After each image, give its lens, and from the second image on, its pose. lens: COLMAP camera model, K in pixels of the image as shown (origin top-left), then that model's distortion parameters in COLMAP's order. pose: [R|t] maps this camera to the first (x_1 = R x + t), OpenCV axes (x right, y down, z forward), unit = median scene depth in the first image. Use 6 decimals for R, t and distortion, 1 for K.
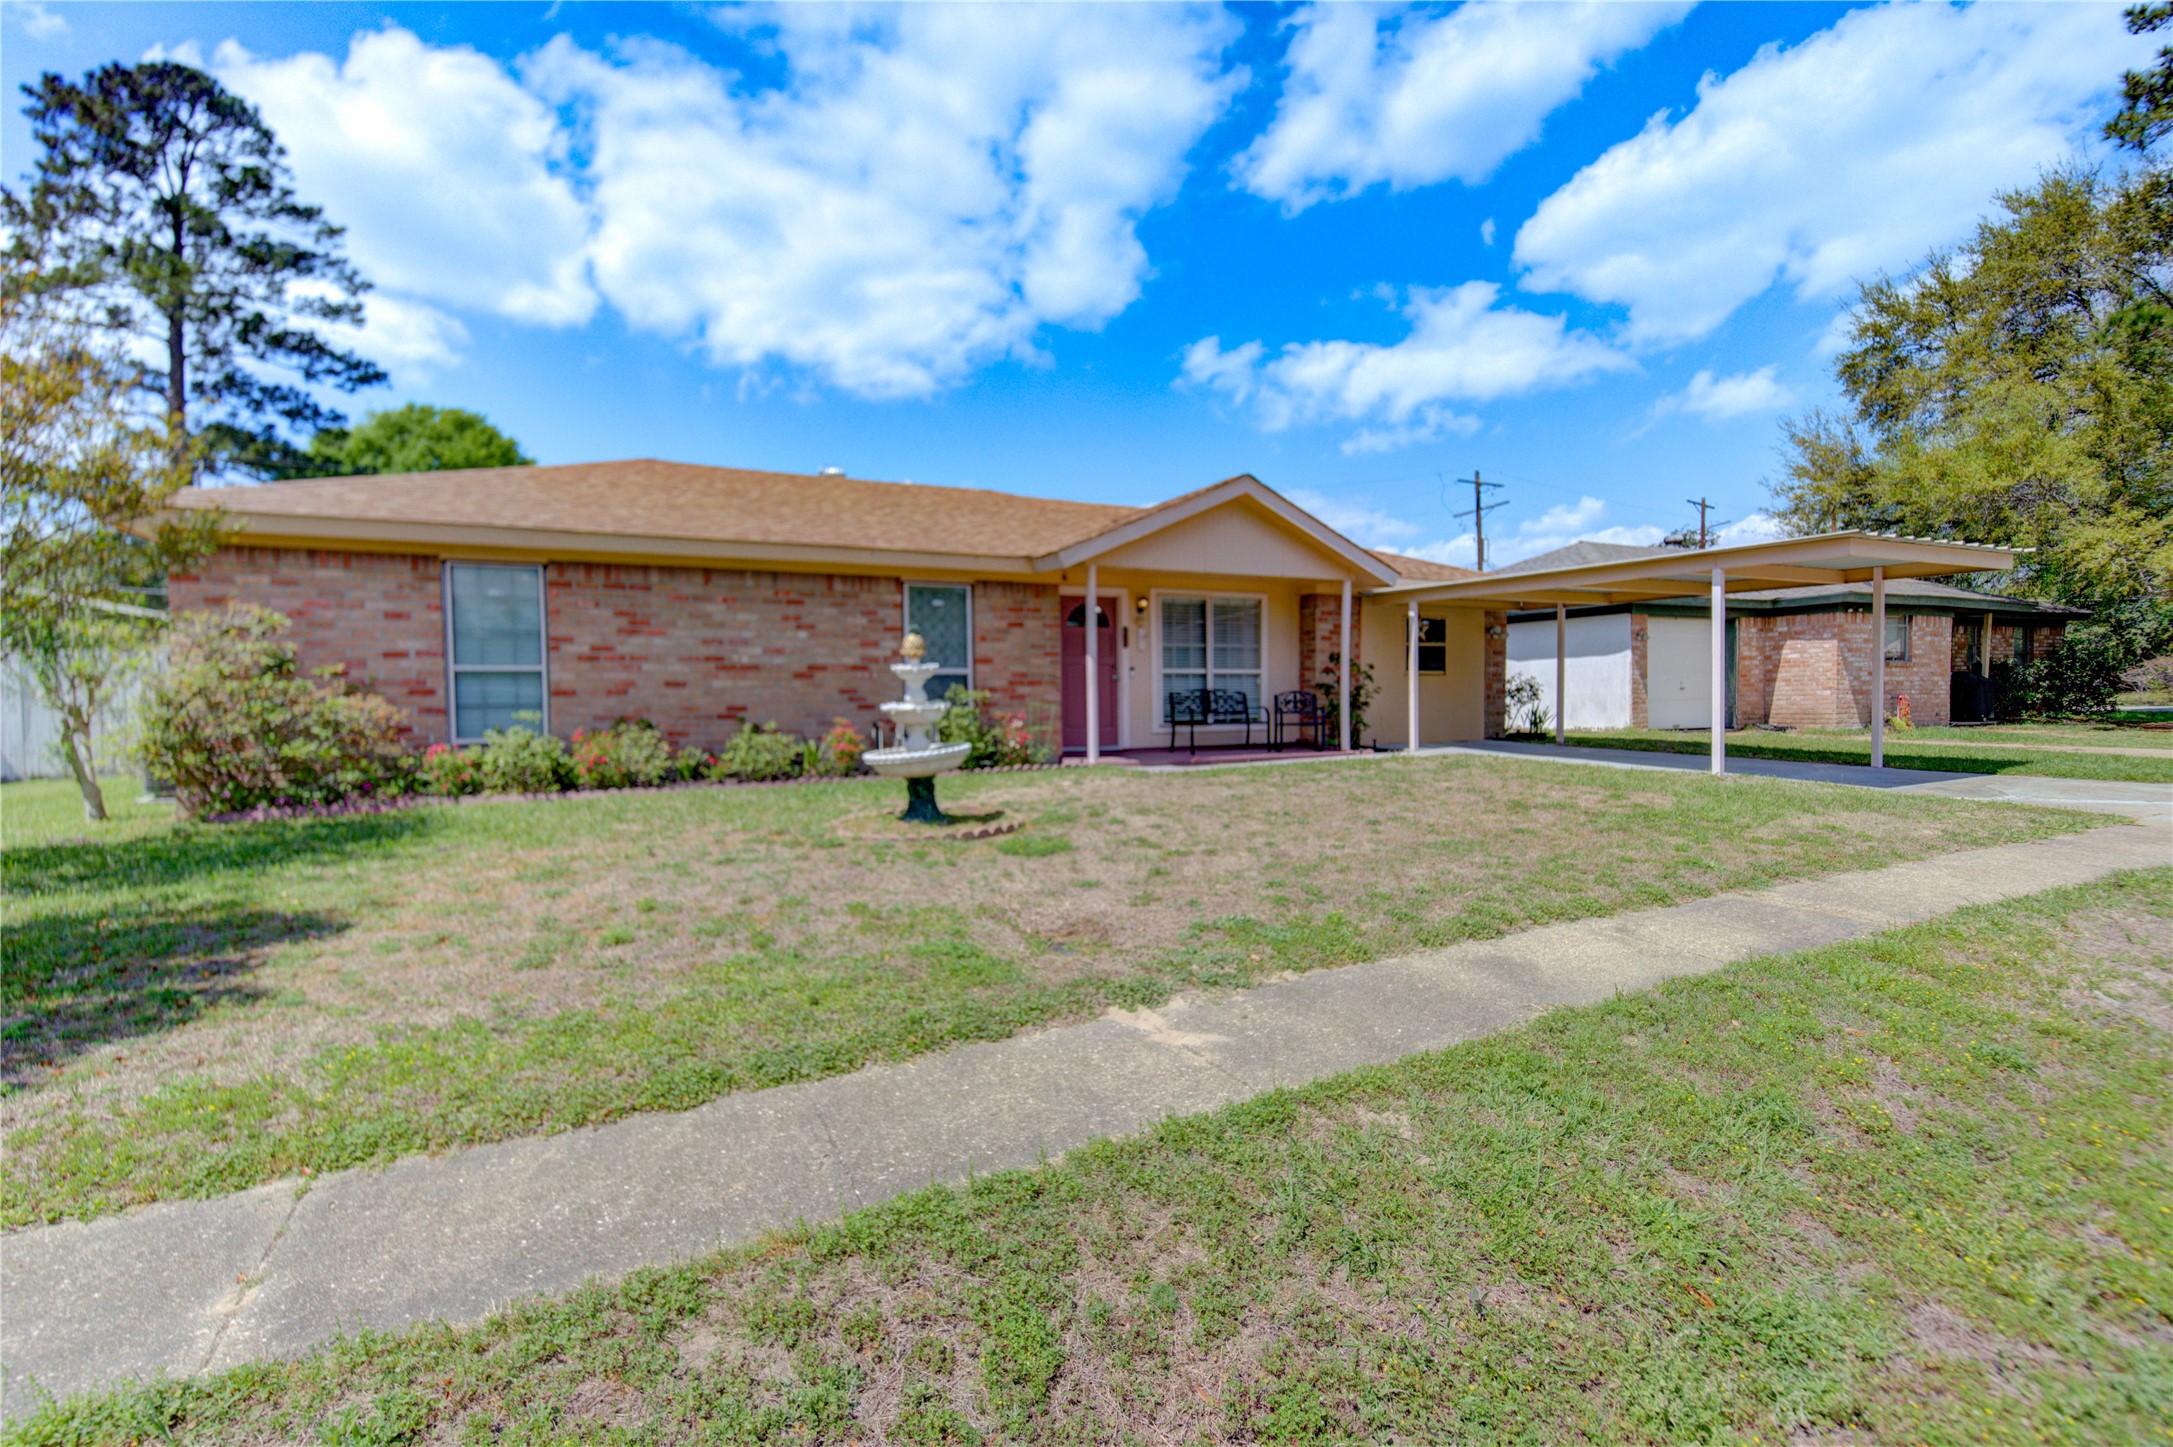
lens RADIAL K [[938.7, 0, 1080.7], [0, 938.7, 714.4], [0, 0, 1]] dist [-0.012281, 0.000226]
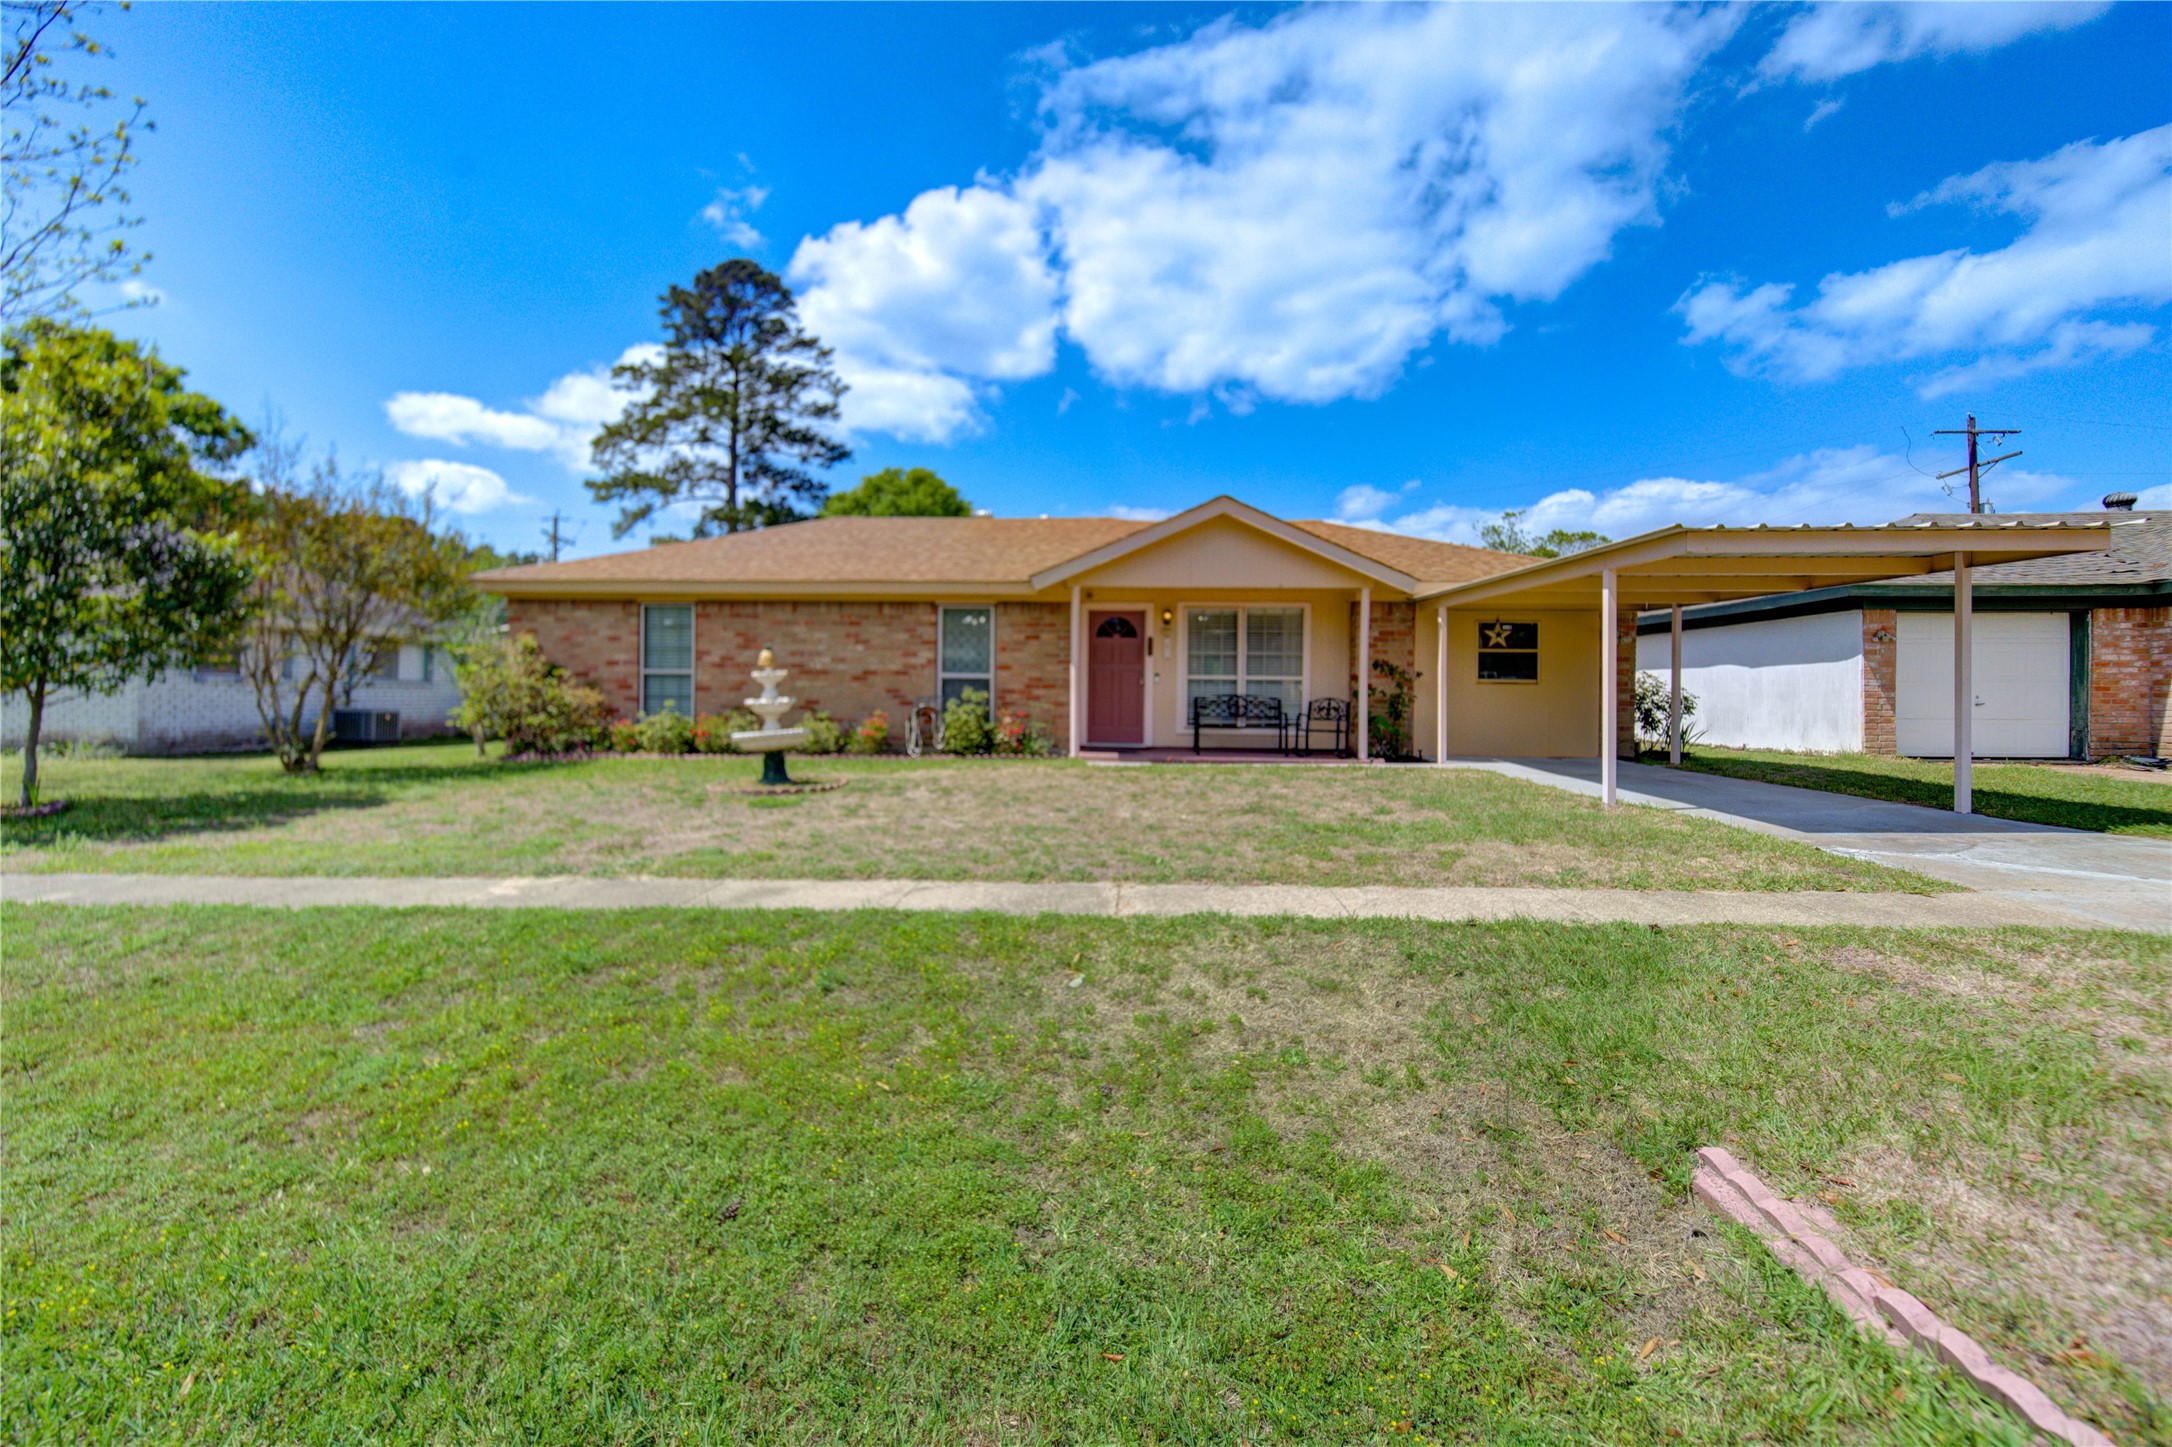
lens RADIAL K [[916.7, 0, 1056.5], [0, 916.7, 683.8], [0, 0, 1]] dist [-0.005403, -0.004592]
pose [[0.870164, 0.012119, -0.492613, 0.453937], [-0.028947, 0.999228, -0.026549, -0.005486], [0.491911, 0.037361, 0.869844, 0.003918]]
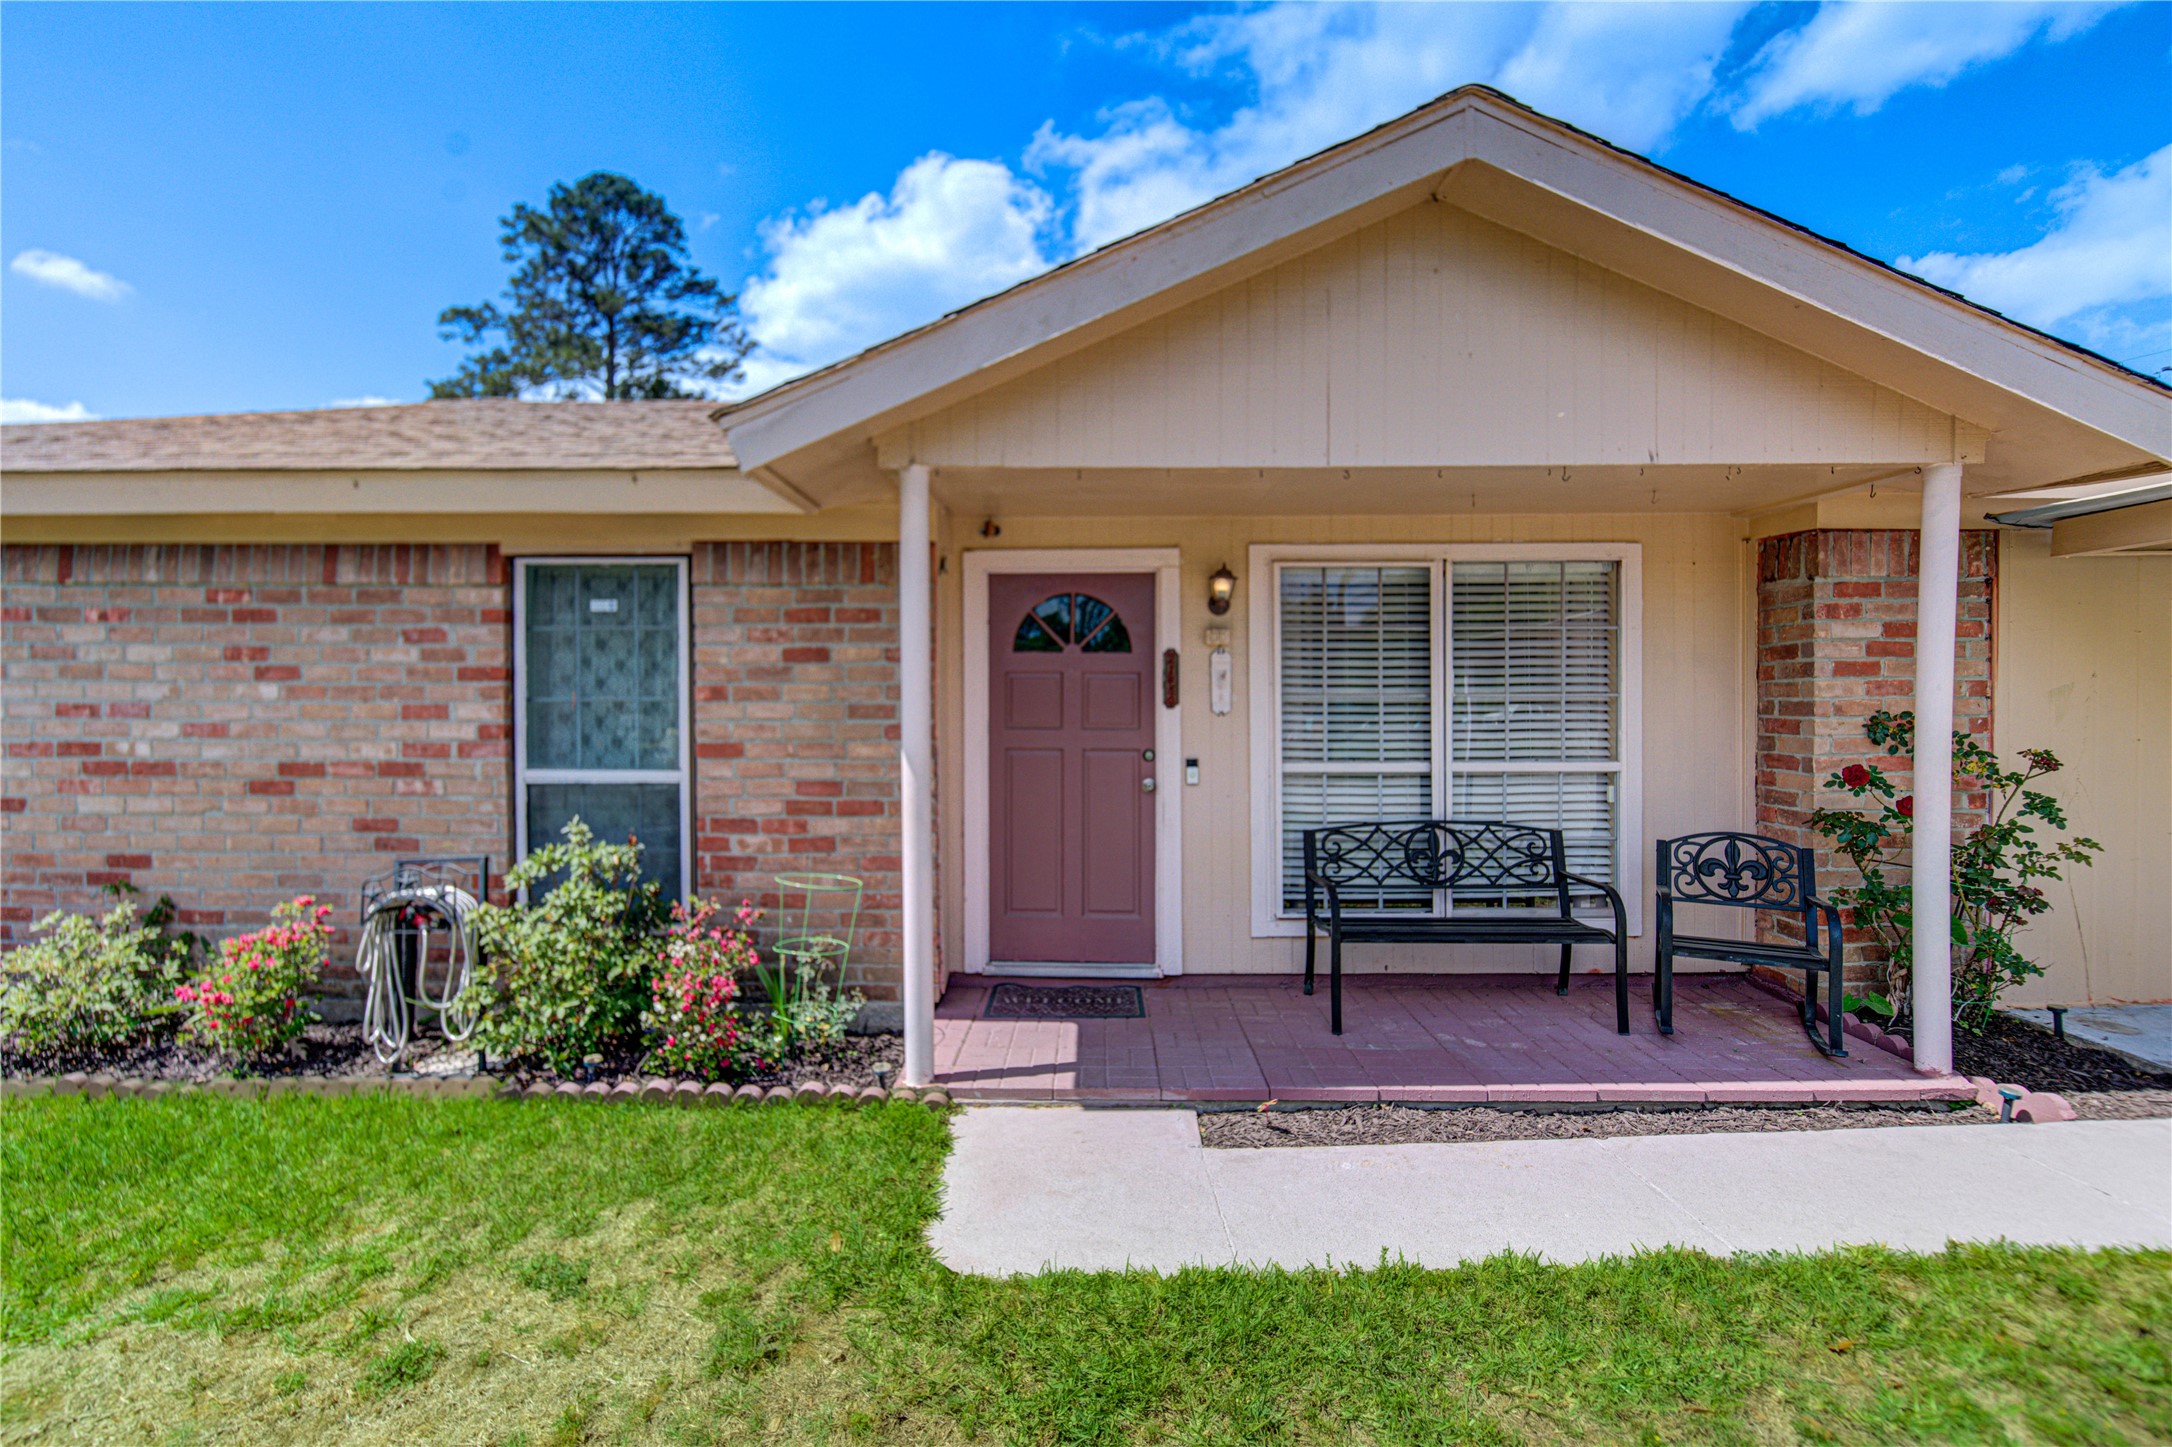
lens RADIAL K [[917.0, 0, 1079.9], [0, 917.0, 708.3], [0, 0, 1]] dist [-0.013690, 0.000072]
pose [[0.891892, 0.006460, -0.452202, 0.168496], [-0.016628, 0.999690, -0.018515, -0.058239], [0.451942, 0.024033, 0.891723, 0.614295]]
